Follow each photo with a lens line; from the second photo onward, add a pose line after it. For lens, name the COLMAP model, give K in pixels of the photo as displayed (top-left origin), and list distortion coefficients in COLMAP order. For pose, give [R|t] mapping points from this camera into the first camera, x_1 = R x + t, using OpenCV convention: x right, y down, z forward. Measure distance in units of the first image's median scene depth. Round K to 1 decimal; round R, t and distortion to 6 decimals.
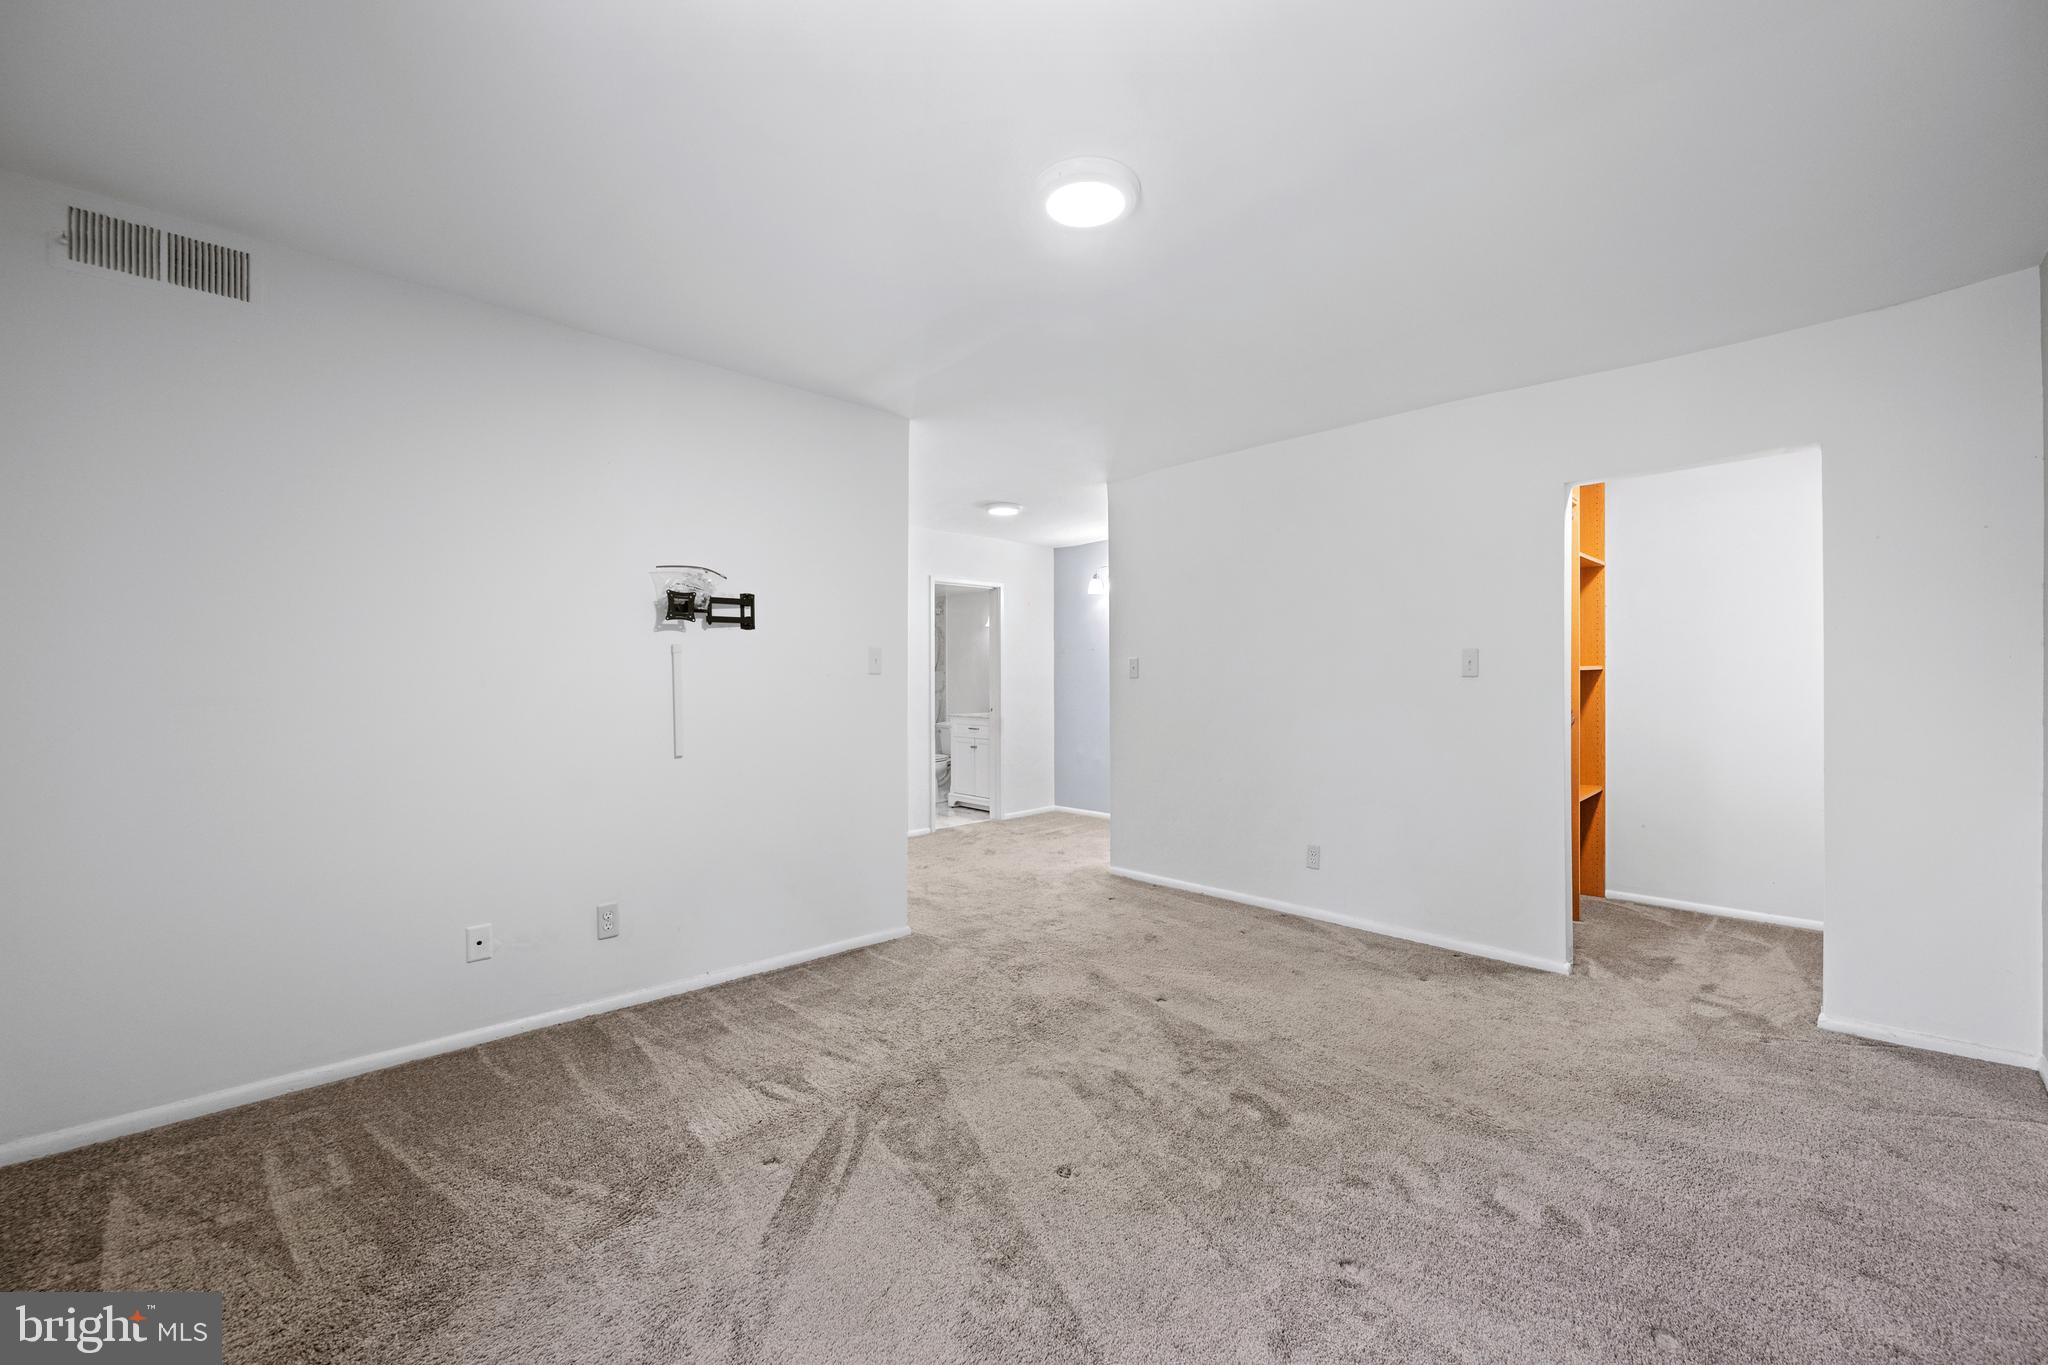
lens RADIAL K [[817.1, 0, 1008.8], [0, 817.1, 681.8], [0, 0, 1]] dist [-0.005155, 0.002063]
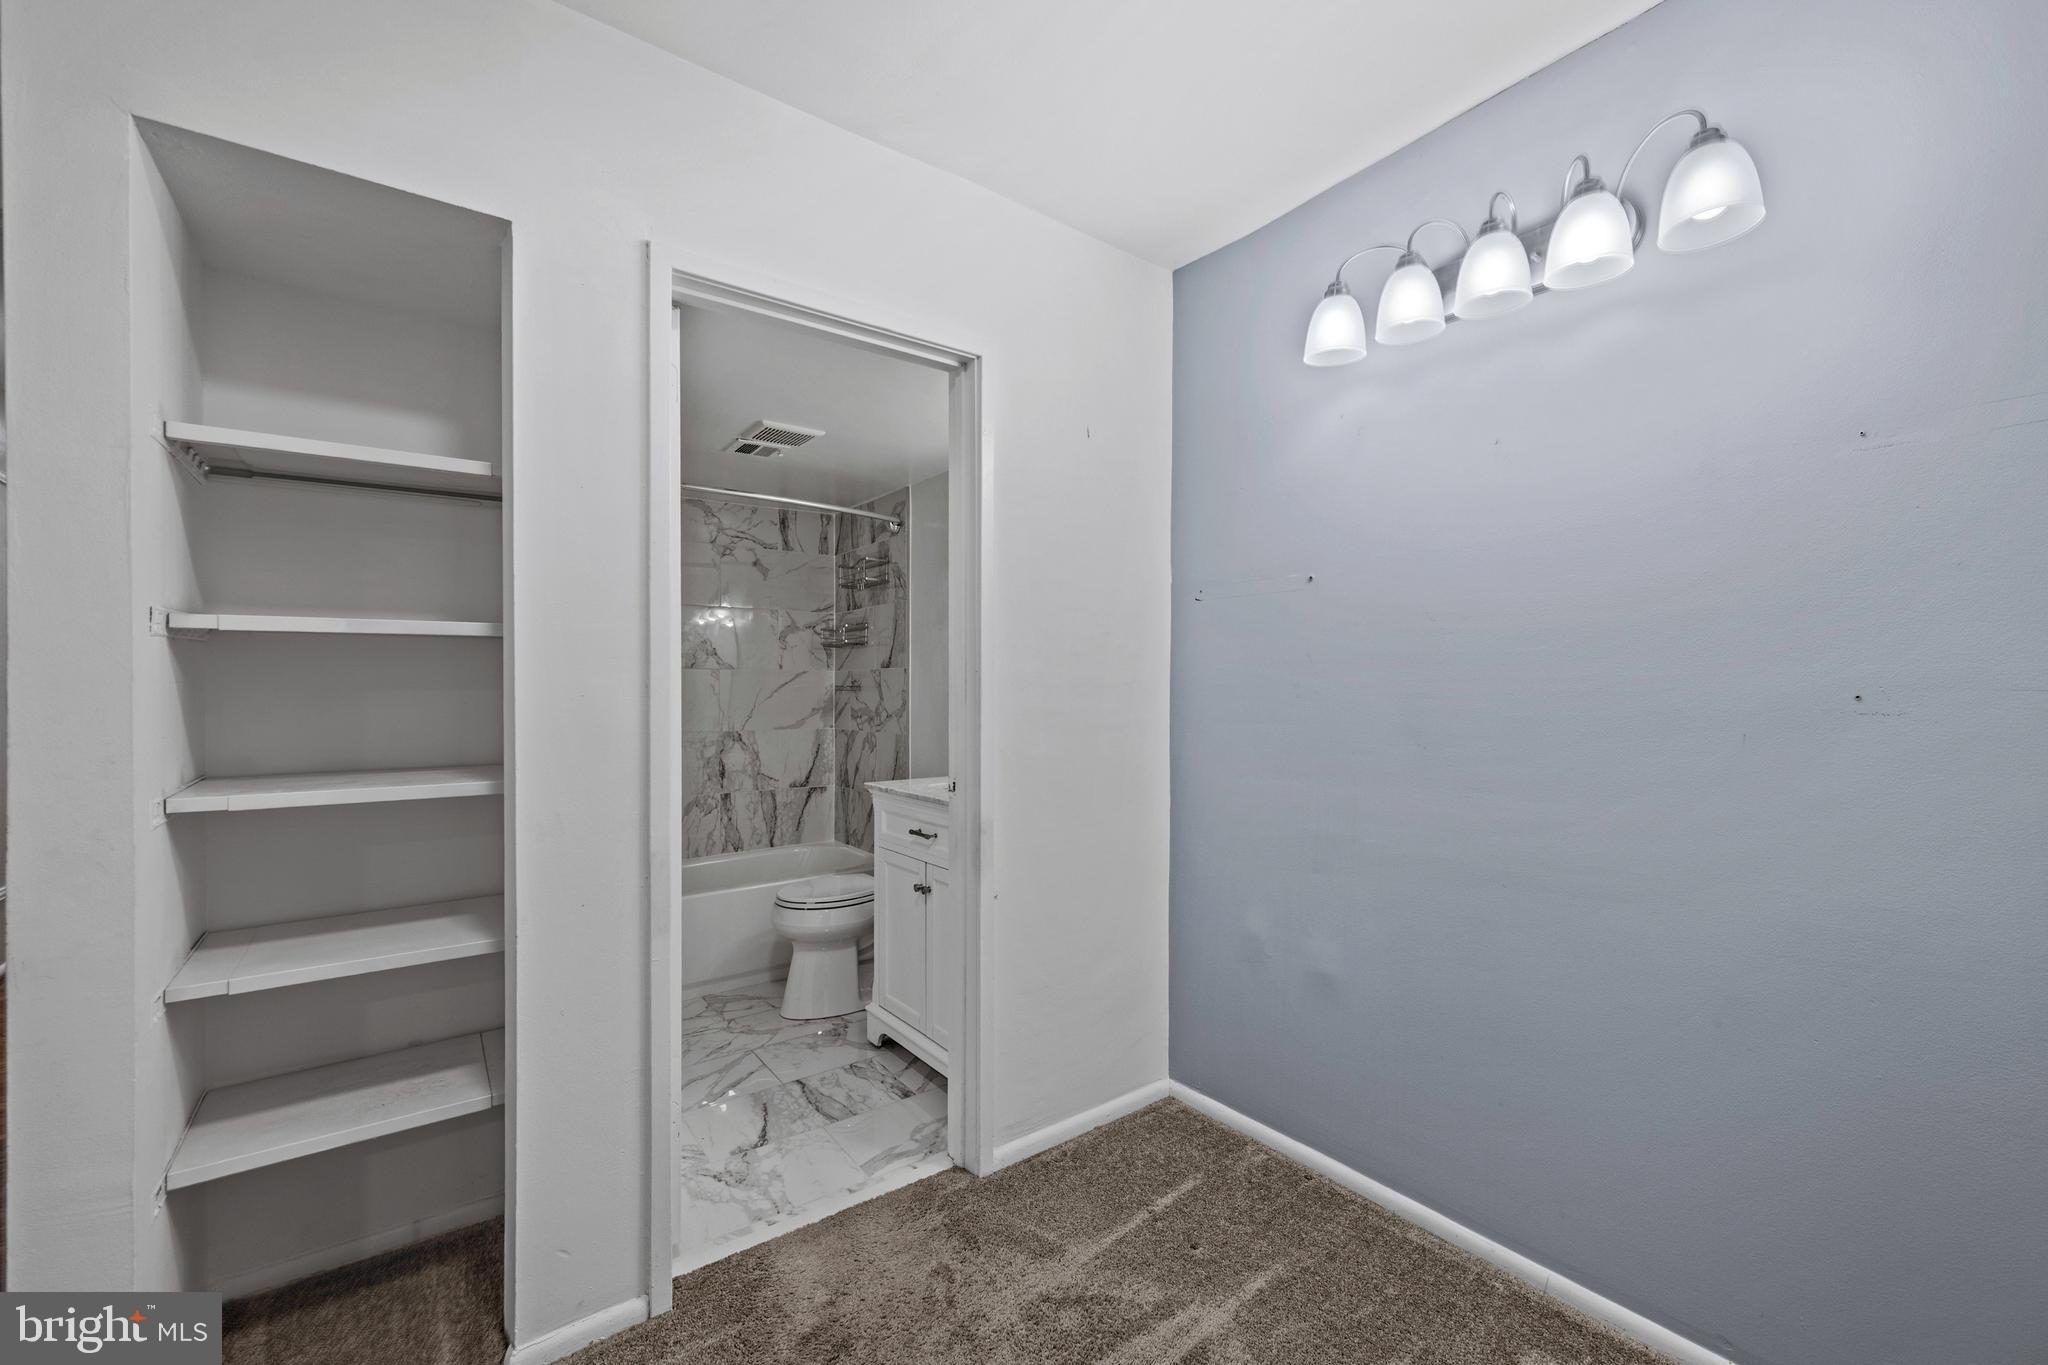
lens RADIAL K [[817.1, 0, 1007.9], [0, 817.1, 702.6], [0, 0, 1]] dist [-0.005155, 0.002063]
pose [[0.991219, 0.006008, -0.132096, 0.075056], [-0.004904, 0.999950, 0.008680, 0.002727], [0.132141, -0.007956, 0.991199, 1.471377]]
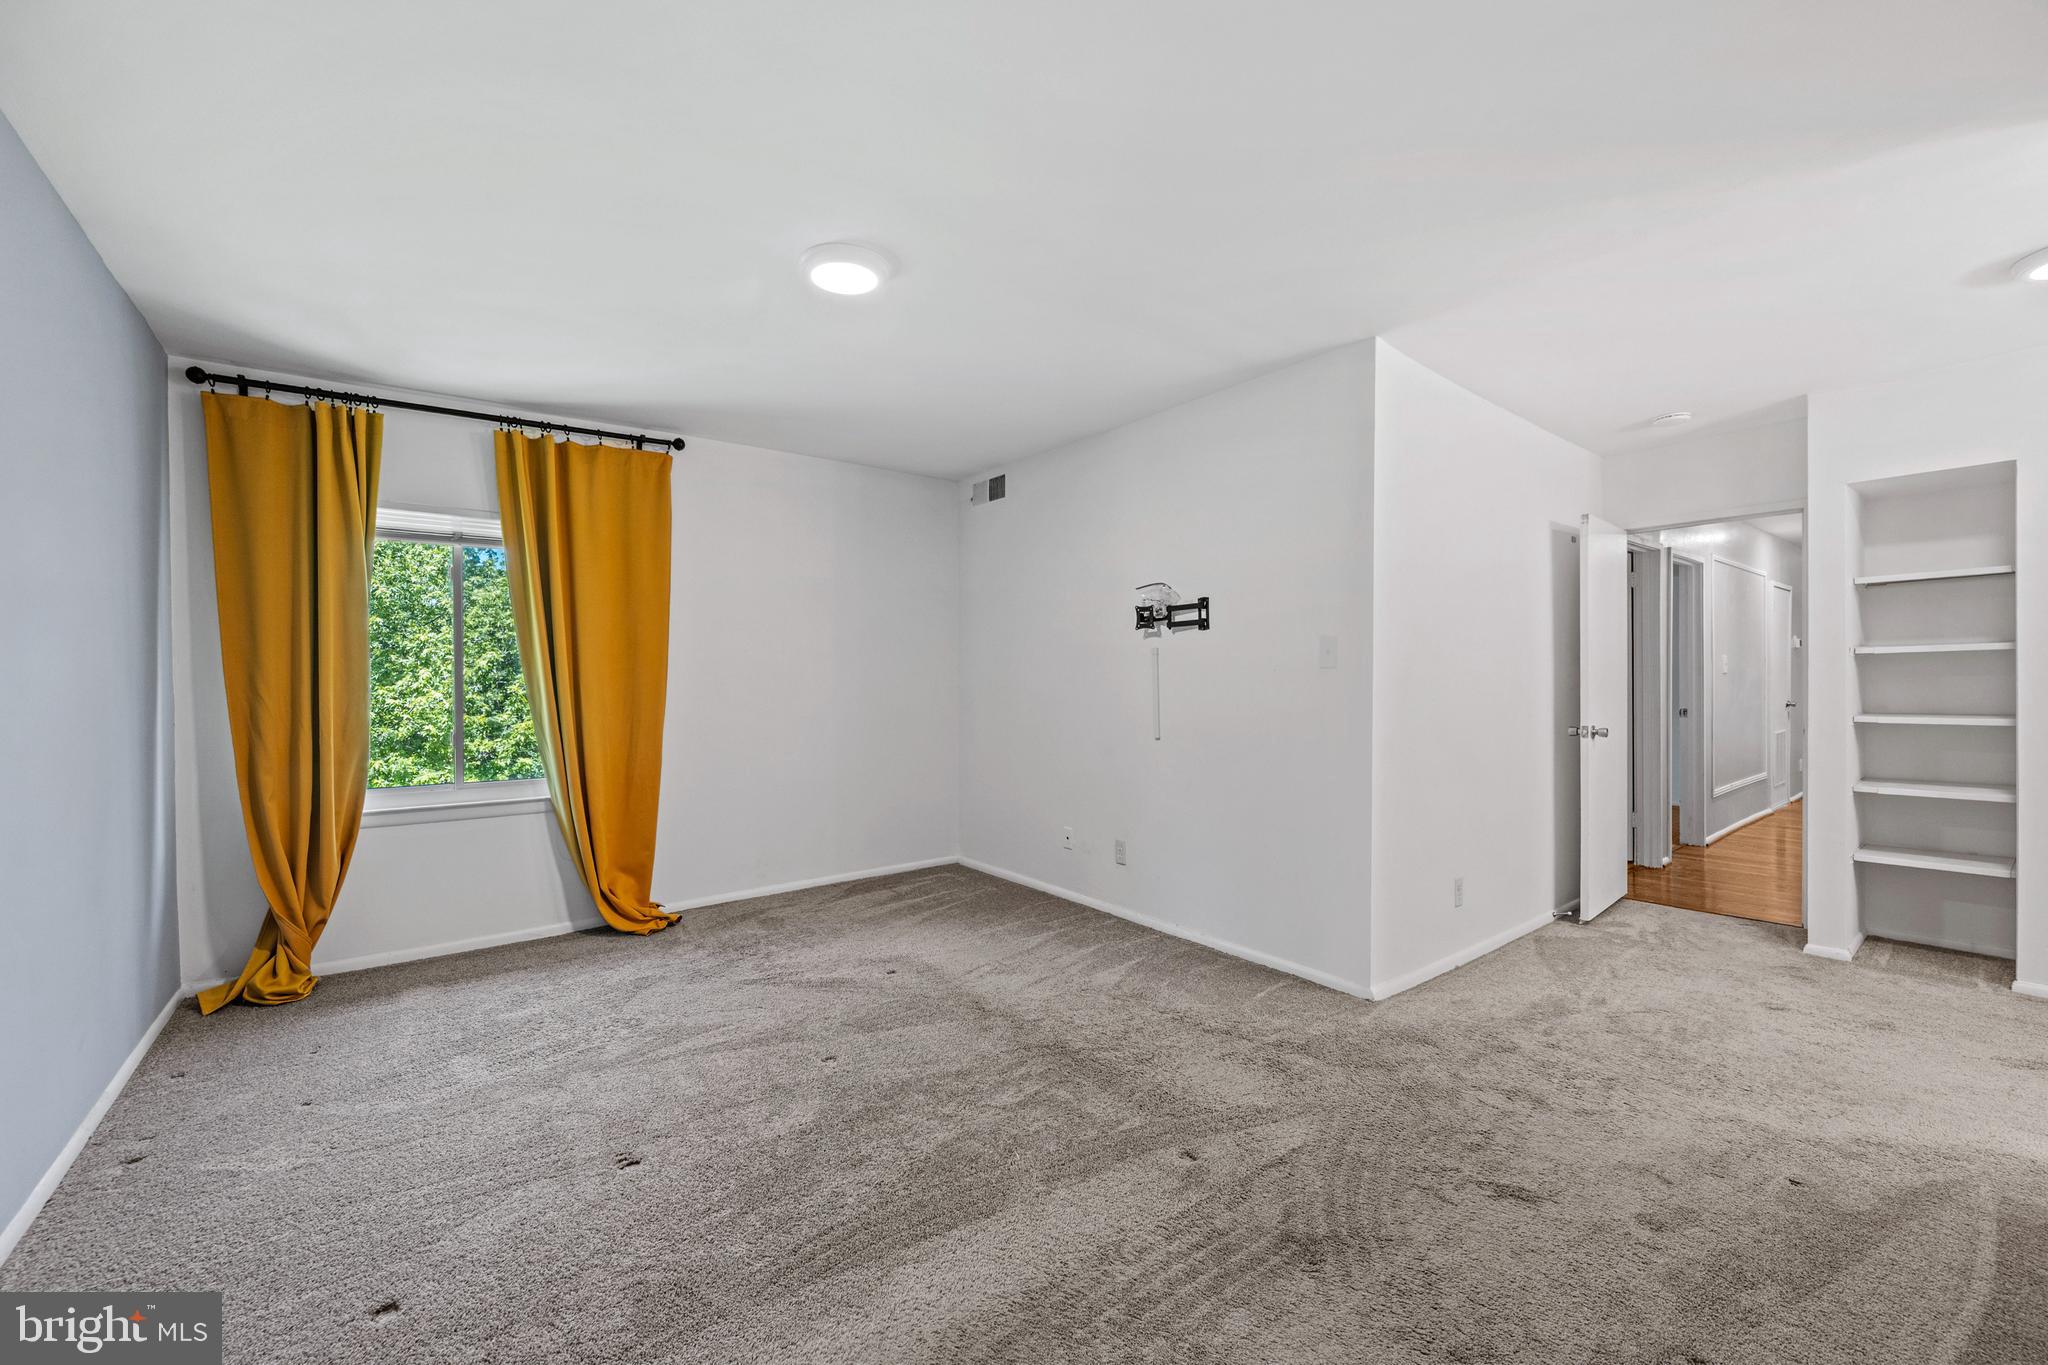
lens RADIAL K [[817.1, 0, 1015.9], [0, 817.1, 683.6], [0, 0, 1]] dist [-0.005155, 0.002063]
pose [[-0.110087, 0.004926, -0.993910, 0.782877], [0.003918, 0.999982, 0.004522, 0.002031], [0.993914, -0.003396, -0.110104, 0.851520]]
